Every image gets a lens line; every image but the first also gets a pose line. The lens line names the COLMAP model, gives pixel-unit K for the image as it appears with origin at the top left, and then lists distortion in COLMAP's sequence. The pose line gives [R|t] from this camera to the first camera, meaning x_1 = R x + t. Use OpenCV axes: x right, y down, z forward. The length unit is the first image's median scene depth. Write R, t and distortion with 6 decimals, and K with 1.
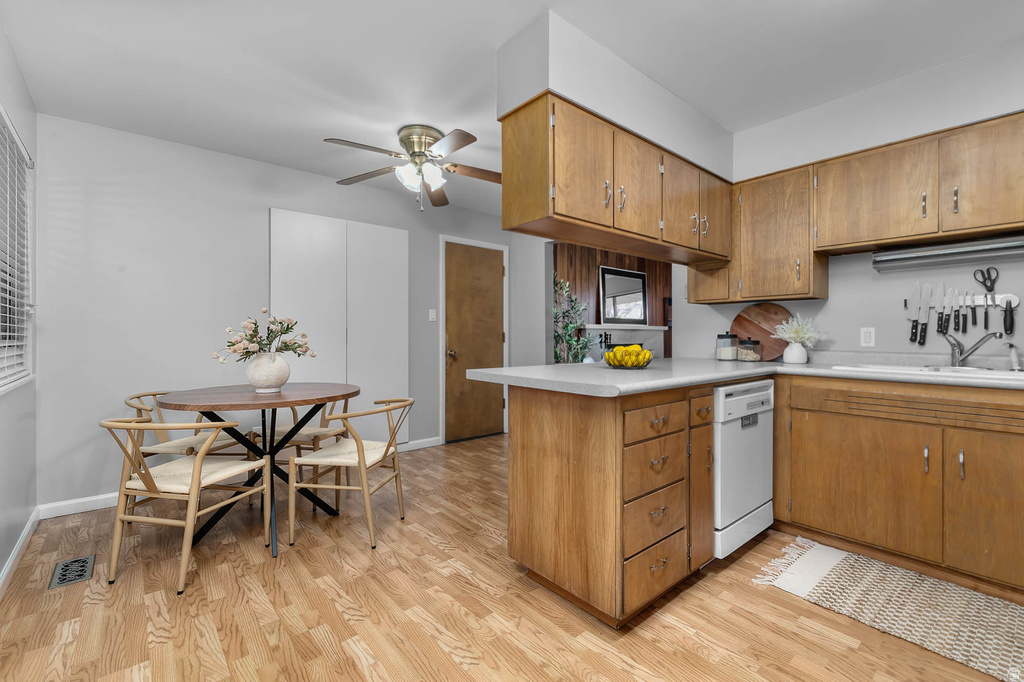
lens RADIAL K [[444.6, 0, 520.9], [0, 444.6, 344.9], [0, 0, 1]] dist [0.002162, -0.000629]
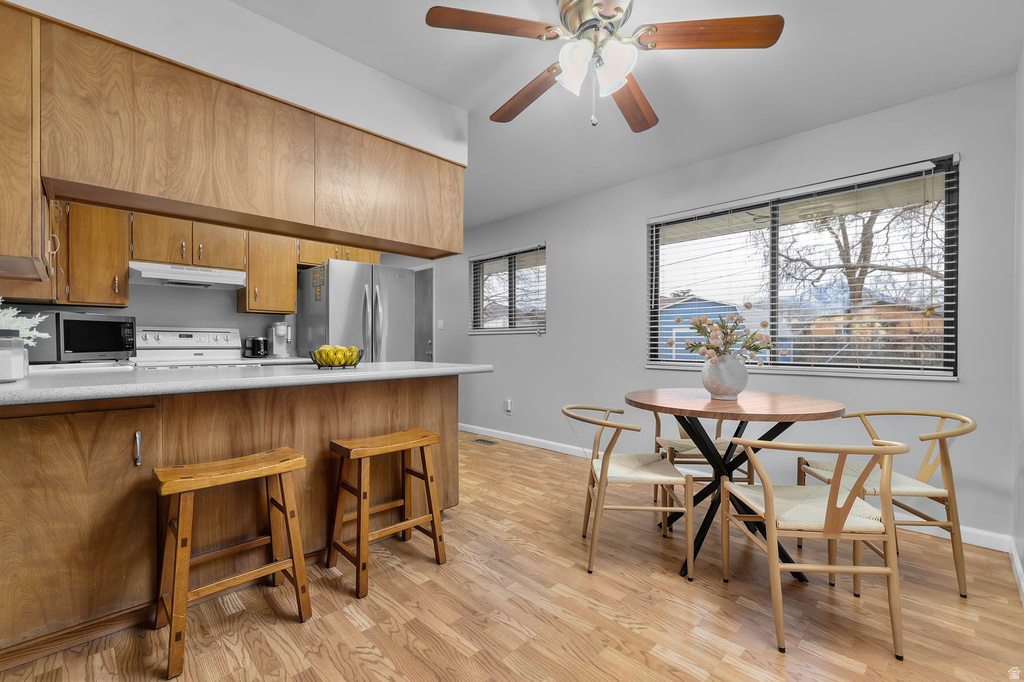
lens RADIAL K [[444.6, 0, 520.9], [0, 444.6, 344.9], [0, 0, 1]] dist [0.002162, -0.000629]
pose [[-0.997618, -0.003054, -0.068918, -0.102322], [-0.004802, 0.999671, 0.025204, -0.027053], [0.068818, 0.025474, -0.997304, 1.974274]]
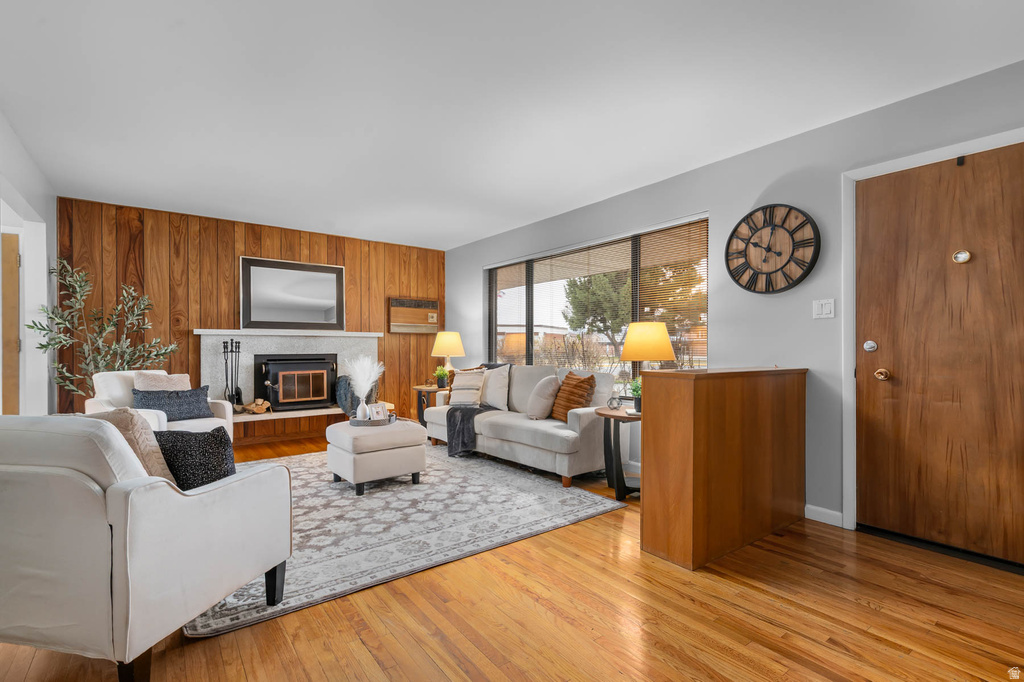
lens RADIAL K [[458.1, 0, 512.8], [0, 458.1, 349.1], [0, 0, 1]] dist [-0.000248, -0.000097]
pose [[0.997485, -0.003308, -0.070806, 1.883229], [0.002013, 0.999830, -0.018355, 0.013673], [0.070854, 0.018166, 0.997321, 0.562993]]
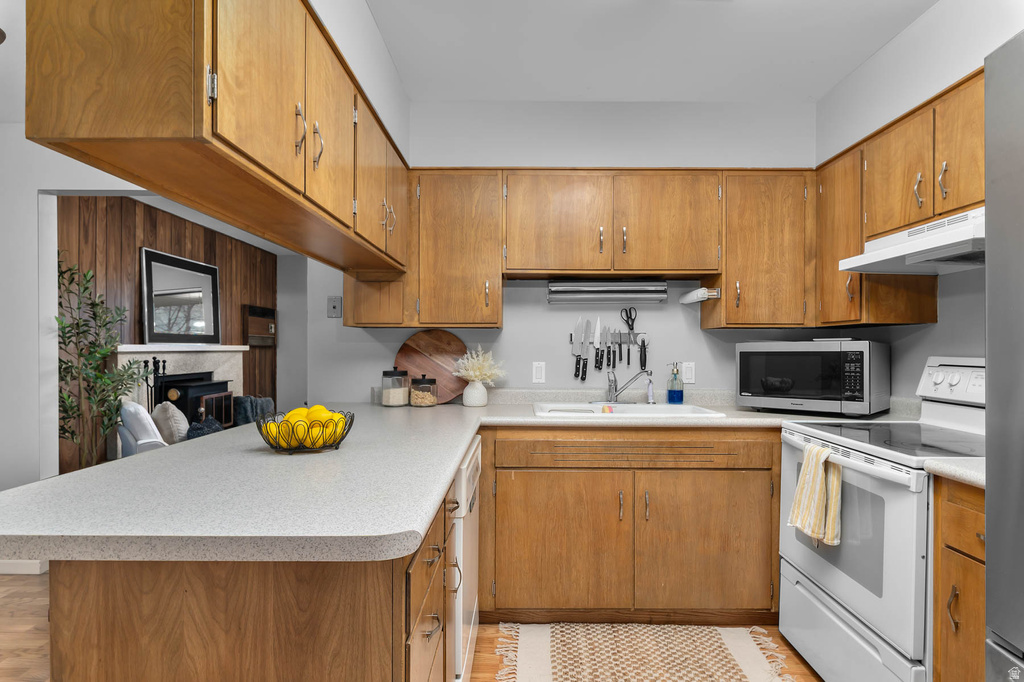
lens RADIAL K [[542.1, 0, 525.6], [0, 542.1, 353.1], [0, 0, 1]] dist [-0.004394, -0.000888]
pose [[0.657970, -0.005026, 0.753027, -0.087786], [0.014063, 0.999885, -0.005614, -0.056914], [-0.752912, 0.014284, 0.657966, 0.315897]]
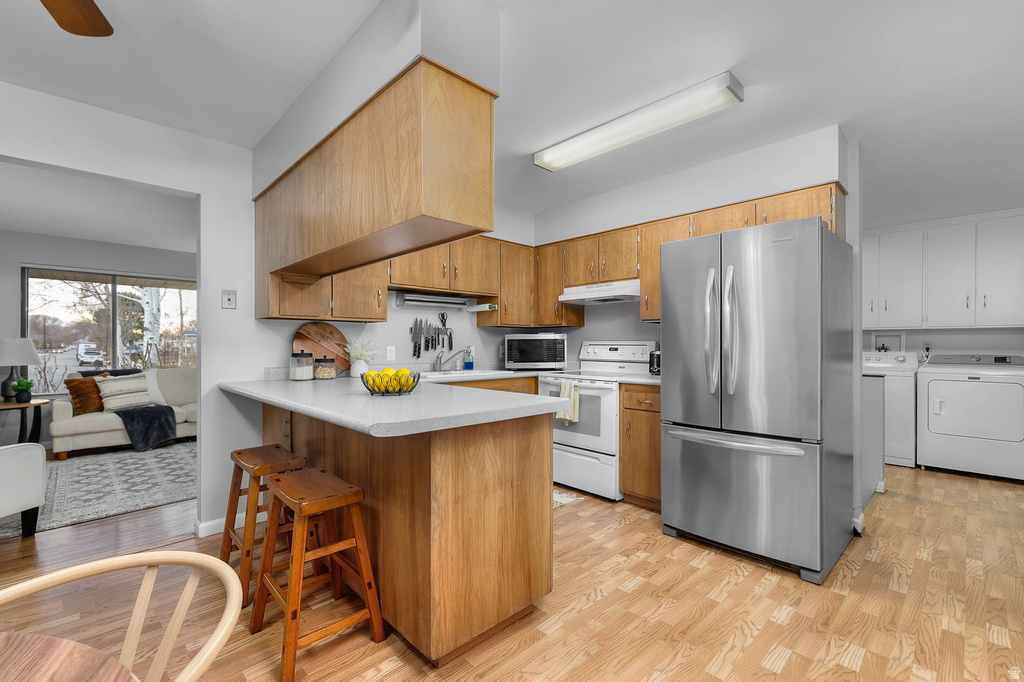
lens RADIAL K [[444.6, 0, 520.9], [0, 444.6, 344.9], [0, 0, 1]] dist [0.002162, -0.000629]
pose [[-0.053280, -0.004422, 0.998570, -0.659233], [0.021352, 0.999757, 0.005567, -0.046350], [-0.998351, 0.021618, -0.053173, 0.750019]]
